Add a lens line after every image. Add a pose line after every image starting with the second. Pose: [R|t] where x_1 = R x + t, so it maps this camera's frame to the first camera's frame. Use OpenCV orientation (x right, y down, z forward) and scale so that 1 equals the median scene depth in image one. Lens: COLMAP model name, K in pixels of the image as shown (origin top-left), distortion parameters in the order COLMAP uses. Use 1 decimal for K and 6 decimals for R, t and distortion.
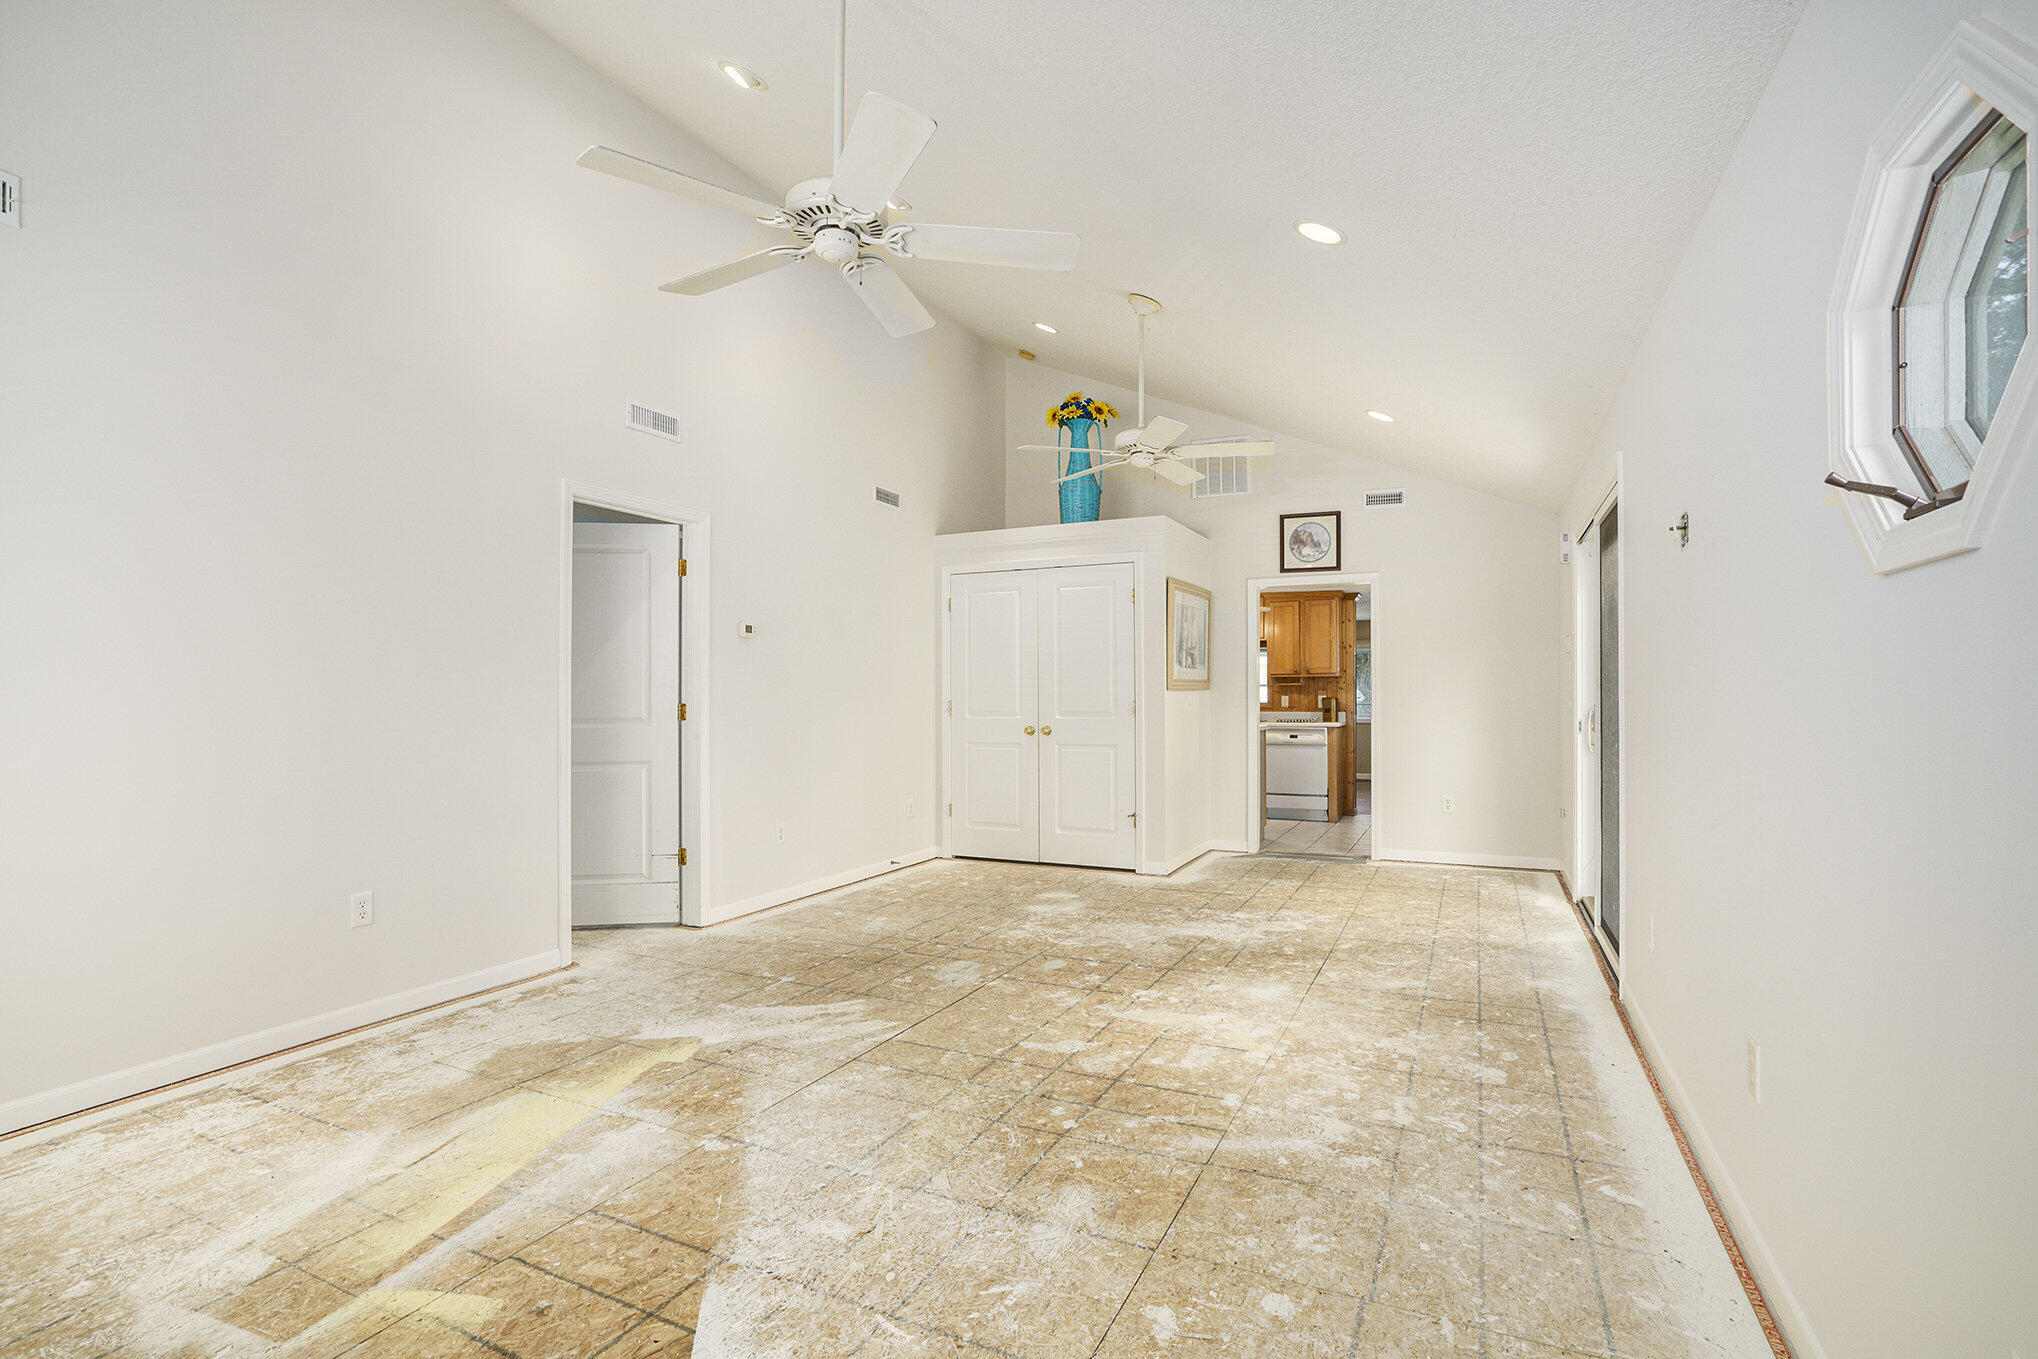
lens RADIAL K [[937.0, 0, 1018.1], [0, 937.0, 704.8], [0, 0, 1]] dist [-0.063396, 0.028462]
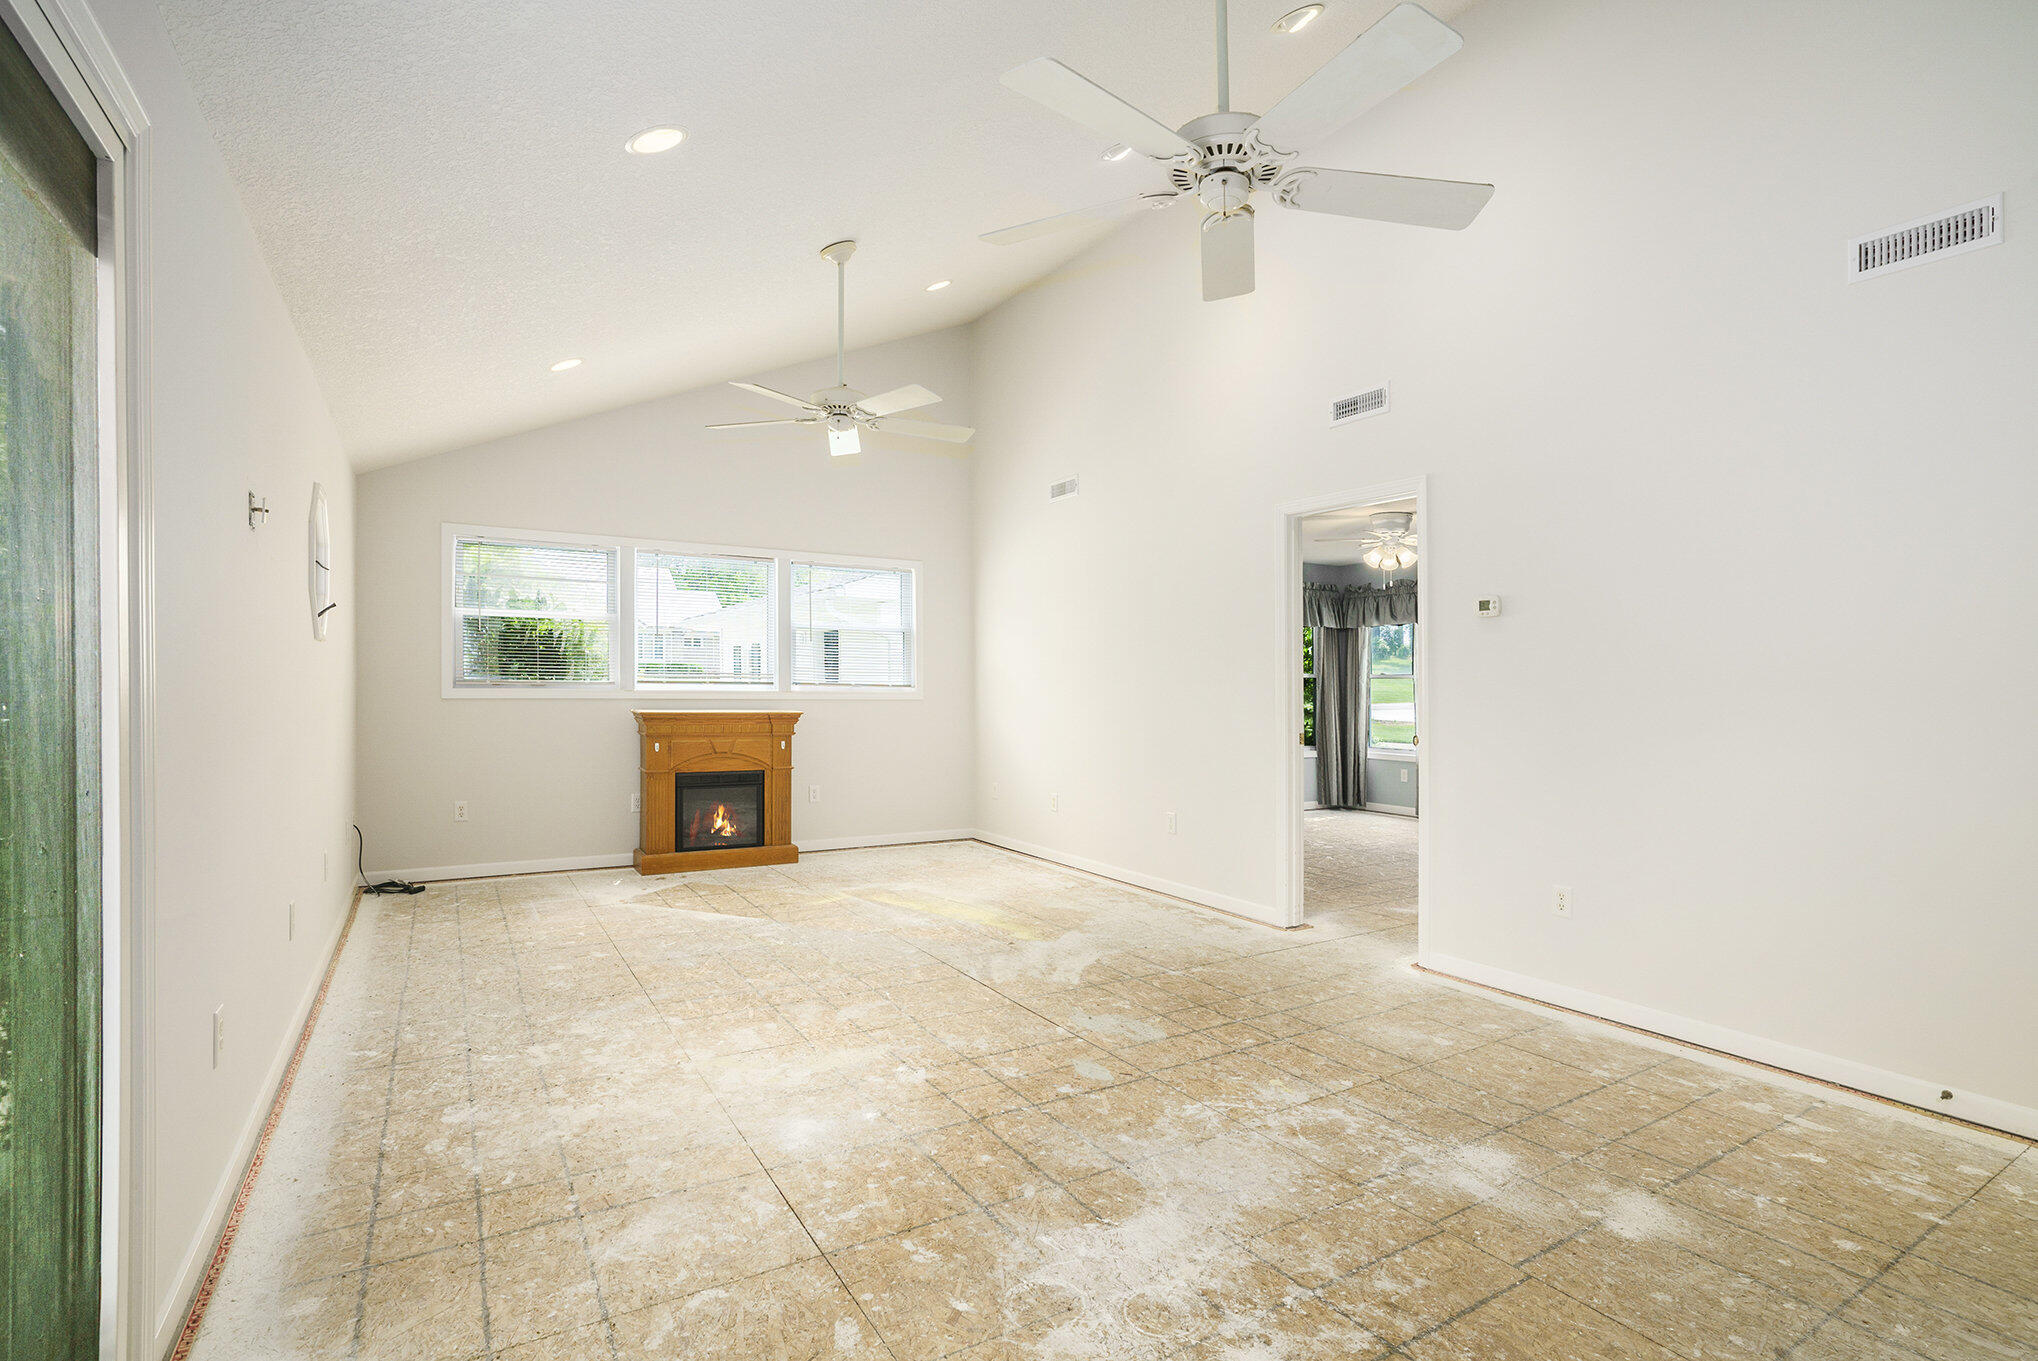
lens RADIAL K [[984.5, 0, 1019.0], [0, 984.5, 680.5], [0, 0, 1]] dist [-0.065323, 0.035011]
pose [[-0.542742, -0.005533, -0.839882, 0.853855], [-0.011680, 0.999931, 0.000960, -0.023750], [0.839819, 0.010331, -0.542769, 1.661463]]
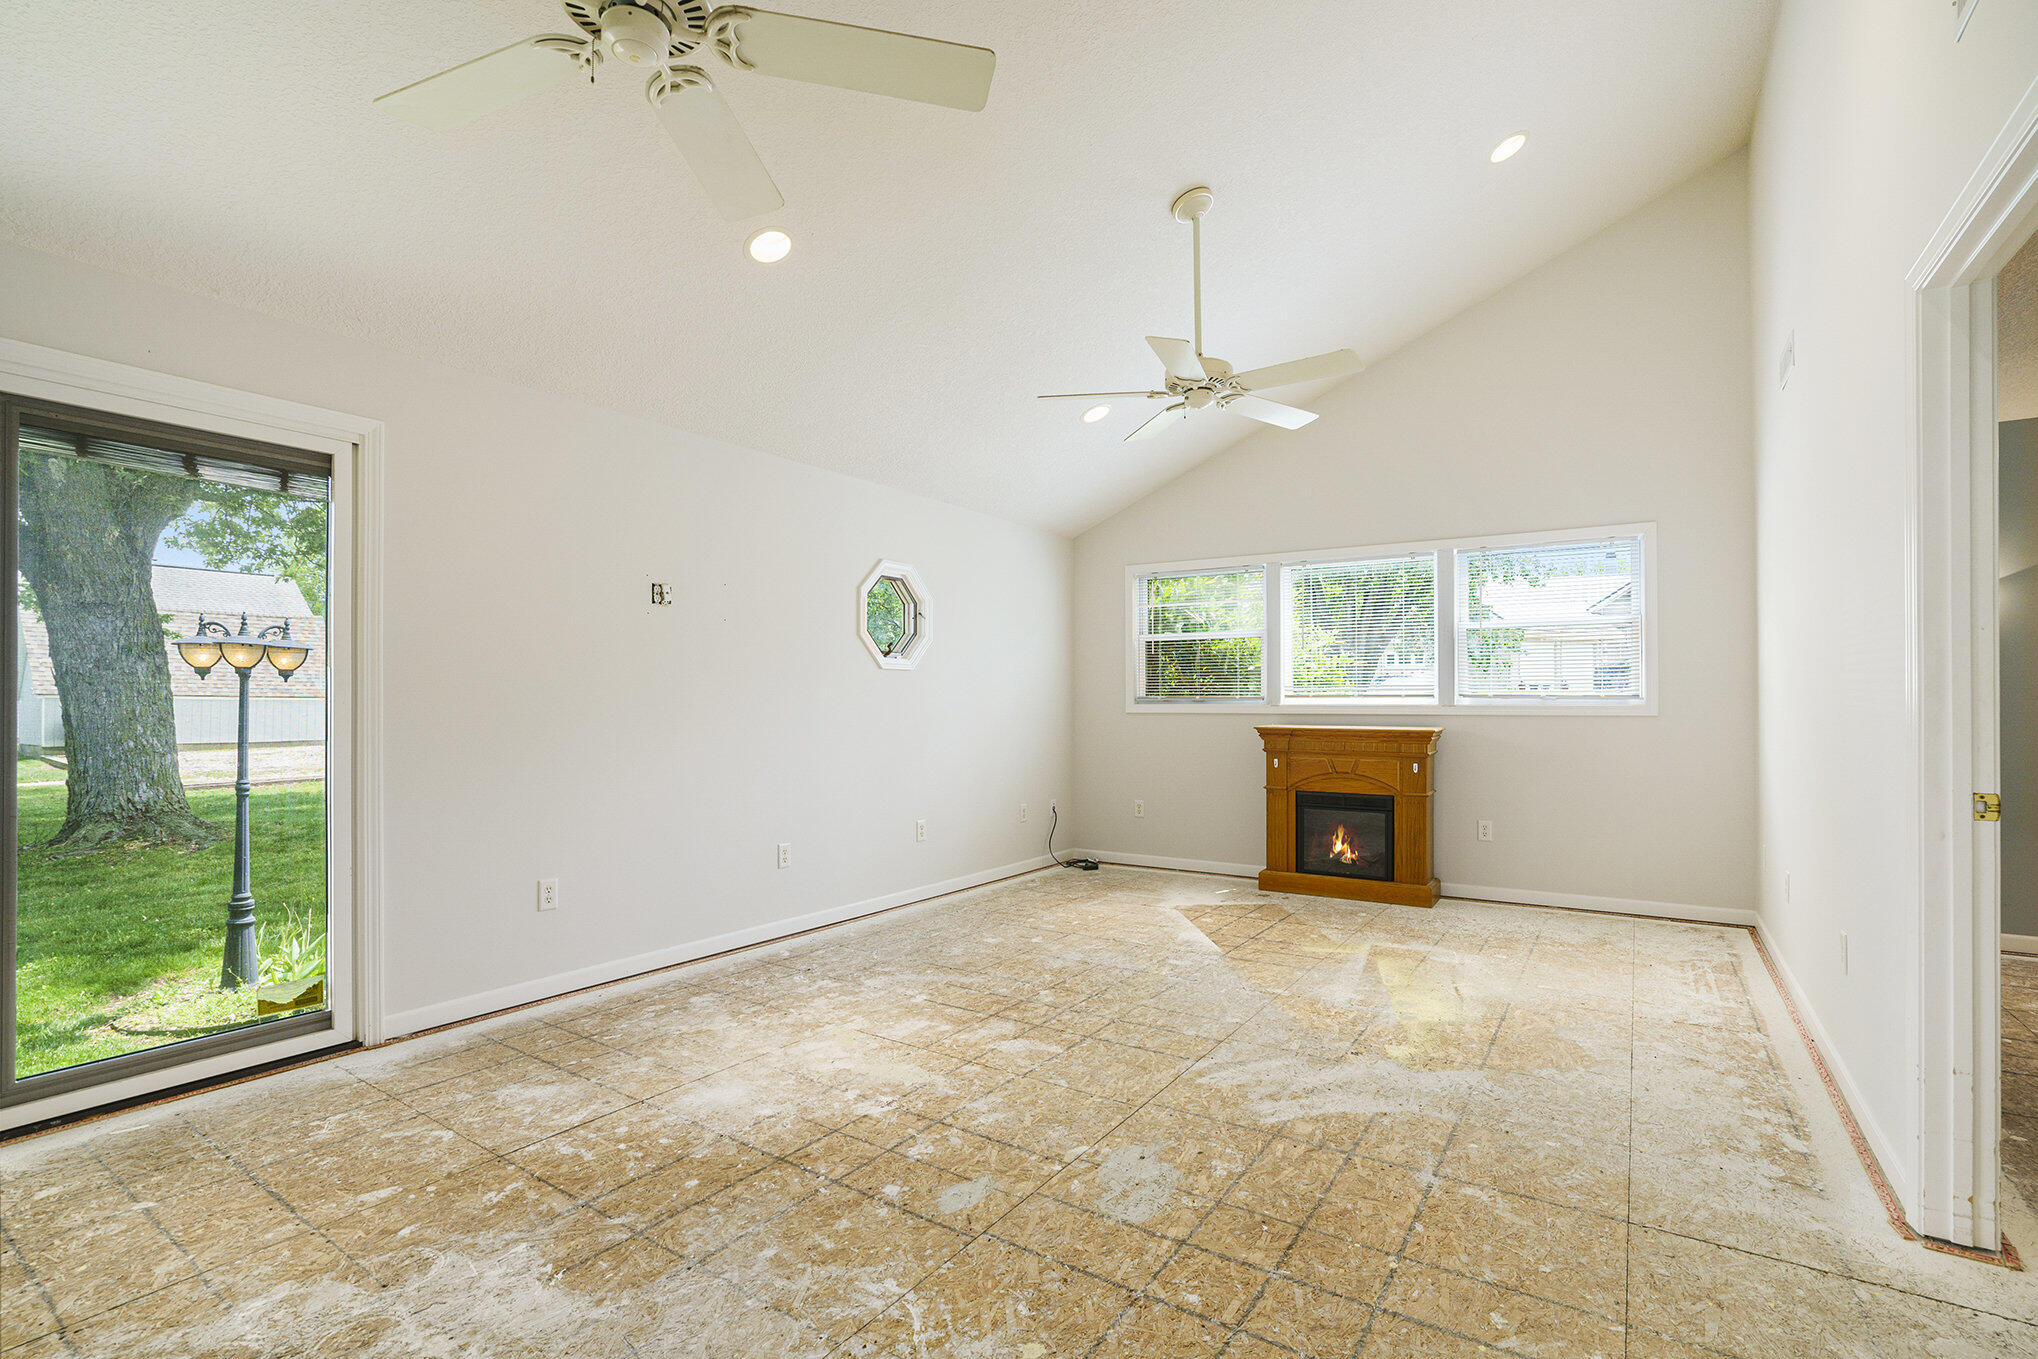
lens RADIAL K [[937.0, 0, 1018.1], [0, 937.0, 704.8], [0, 0, 1]] dist [-0.063396, 0.028462]
pose [[-0.990100, 0.004074, 0.140306, -0.085960], [0.005456, 0.999940, 0.009469, -0.014637], [-0.140259, 0.010141, -0.990063, 1.870867]]
